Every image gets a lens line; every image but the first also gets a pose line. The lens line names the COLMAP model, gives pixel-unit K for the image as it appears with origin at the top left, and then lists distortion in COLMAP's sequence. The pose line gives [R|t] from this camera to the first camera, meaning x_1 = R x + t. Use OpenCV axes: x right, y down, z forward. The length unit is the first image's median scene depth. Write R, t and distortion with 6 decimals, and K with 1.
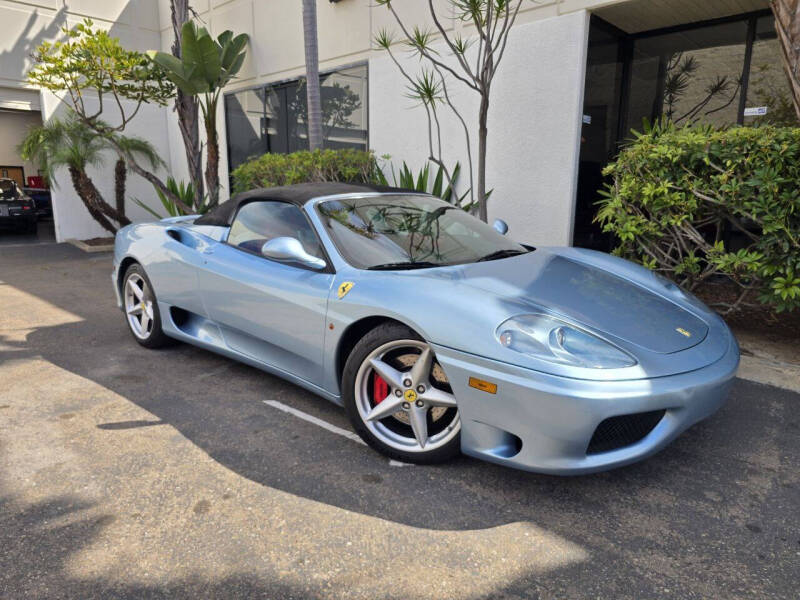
lens RADIAL K [[552.2, 0, 381.0], [0, 552.2, 285.6], [0, 0, 1]] dist [0.039214, -0.035829]
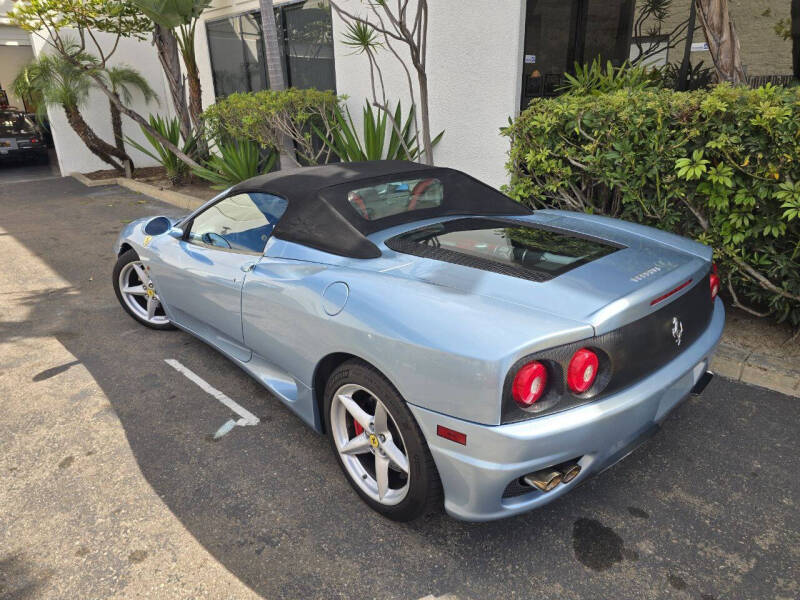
lens RADIAL K [[545.3, 0, 390.8], [0, 545.3, 279.6], [0, 0, 1]] dist [0.048916, -0.042957]
pose [[0.998357, -0.008581, -0.056647, 0.290575], [0.017380, 0.987489, 0.156725, -0.115121], [0.054593, -0.157452, 0.986016, -0.072292]]
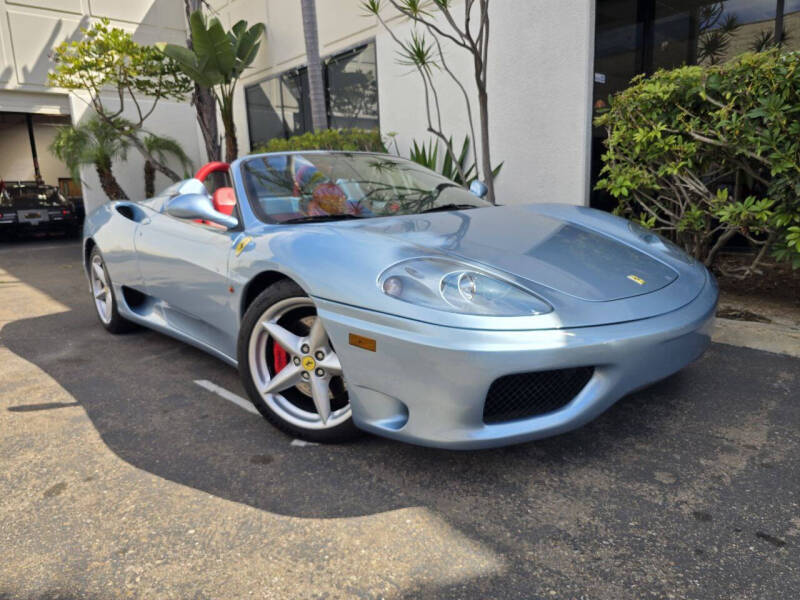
lens RADIAL K [[552.2, 0, 397.7], [0, 552.2, 289.2], [0, 0, 1]] dist [0.039214, -0.035829]
pose [[0.996110, -0.028191, -0.083487, 0.178673], [0.028487, 0.999591, 0.002362, 0.058152], [0.083387, -0.004731, 0.996506, 0.105728]]
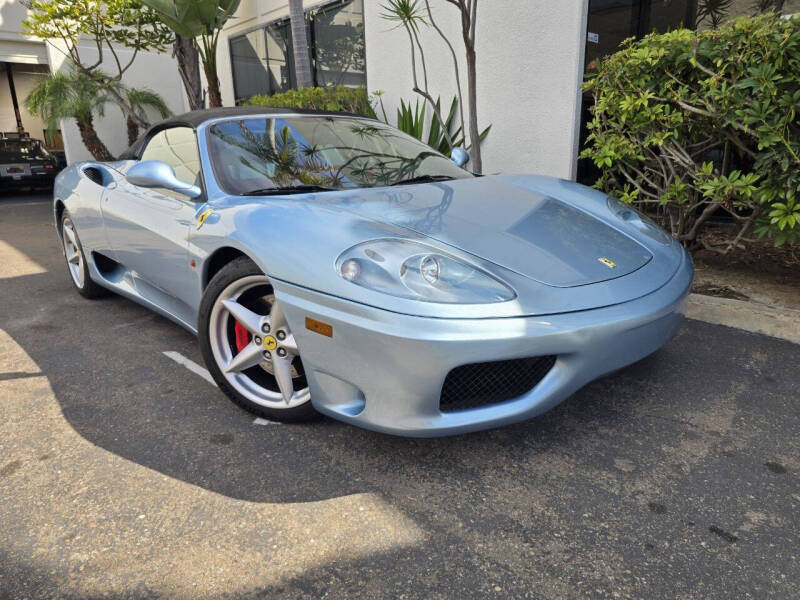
lens RADIAL K [[552.2, 0, 394.1], [0, 552.2, 286.9], [0, 0, 1]] dist [0.039214, -0.035829]
pose [[0.996858, -0.008834, -0.078719, 0.206756], [0.014690, 0.997141, 0.074120, 0.037507], [0.077840, -0.075044, 0.994138, 0.126975]]
